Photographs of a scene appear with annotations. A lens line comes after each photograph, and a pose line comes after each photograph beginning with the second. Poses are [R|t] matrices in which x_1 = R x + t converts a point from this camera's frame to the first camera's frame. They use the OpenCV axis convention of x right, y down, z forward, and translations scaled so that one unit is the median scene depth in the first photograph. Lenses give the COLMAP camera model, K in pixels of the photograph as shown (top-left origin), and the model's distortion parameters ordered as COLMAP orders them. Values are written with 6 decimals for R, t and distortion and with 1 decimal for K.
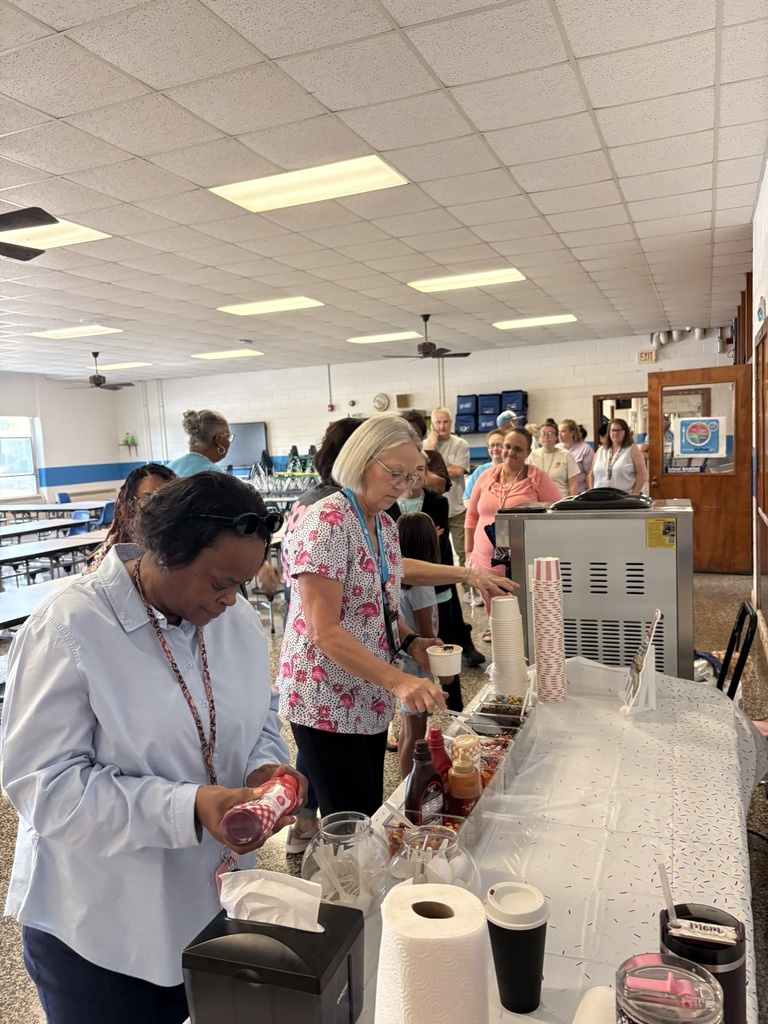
lens RADIAL K [[770.0, 0, 380.5], [0, 770.0, 501.9], [0, 0, 1]] dist [0.010960, -0.009463]
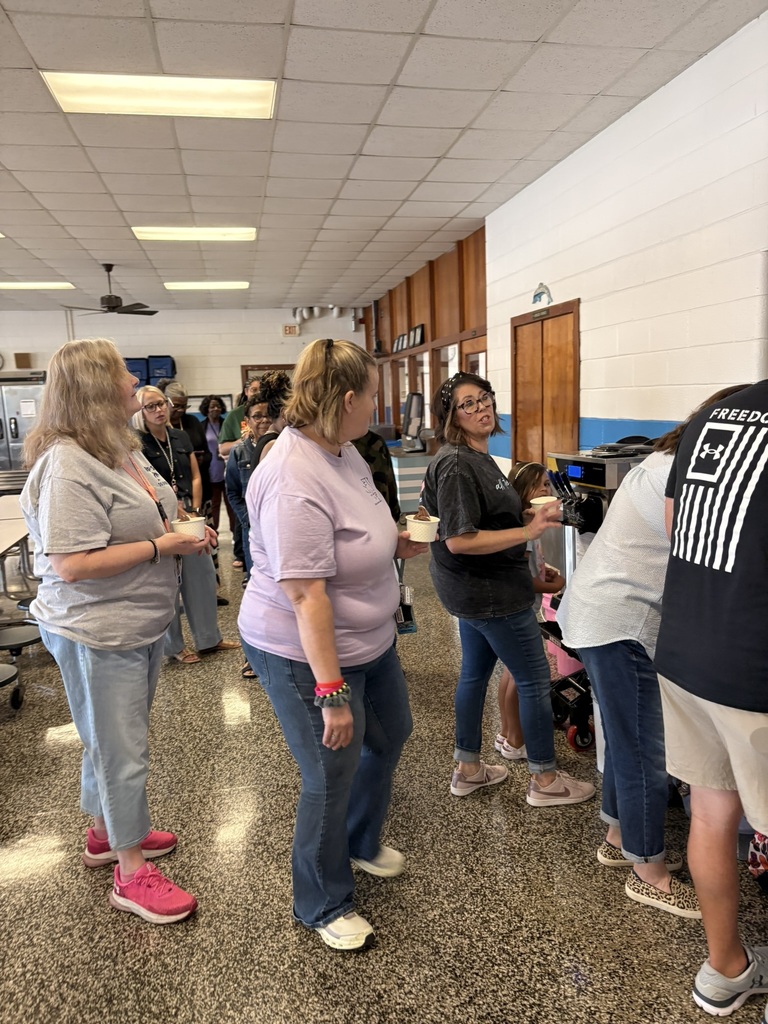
lens RADIAL K [[770.0, 0, 380.0], [0, 770.0, 522.1], [0, 0, 1]] dist [0.010960, -0.009463]
pose [[0.838637, -0.062033, 0.541147, -0.181590], [0.030042, 0.997249, 0.067760, 0.006479], [-0.543862, -0.040569, 0.838193, 0.058532]]
